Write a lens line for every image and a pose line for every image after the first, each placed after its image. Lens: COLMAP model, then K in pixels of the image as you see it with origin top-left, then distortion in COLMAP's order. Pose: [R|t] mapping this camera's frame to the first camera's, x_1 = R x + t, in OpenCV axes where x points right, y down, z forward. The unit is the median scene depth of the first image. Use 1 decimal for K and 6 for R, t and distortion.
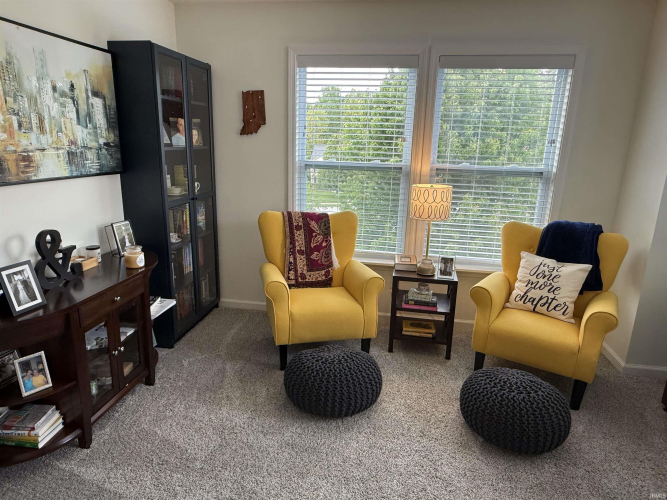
lens RADIAL K [[427.2, 0, 334.9], [0, 427.2, 248.4], [0, 0, 1]] dist [-0.000285, 0.002315]
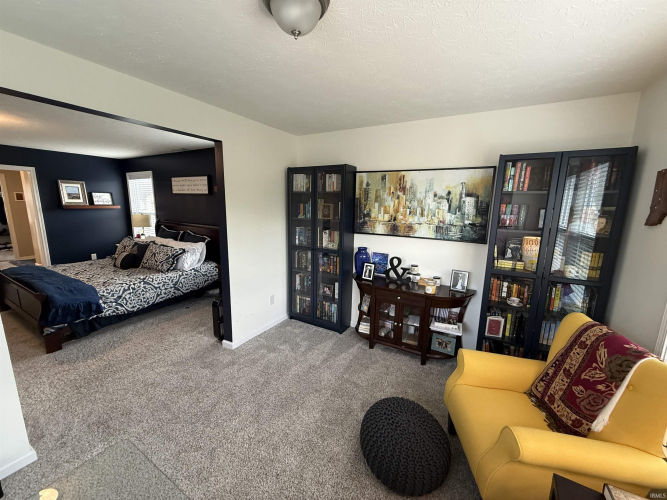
lens RADIAL K [[271.0, 0, 333.7], [0, 271.0, 249.8], [0, 0, 1]] dist [-0.000512, -0.000125]
pose [[-0.358309, 0.126057, -0.925053, 0.696604], [-0.261133, 0.937762, 0.228936, -0.283810], [0.896339, 0.323592, -0.303091, 0.983593]]
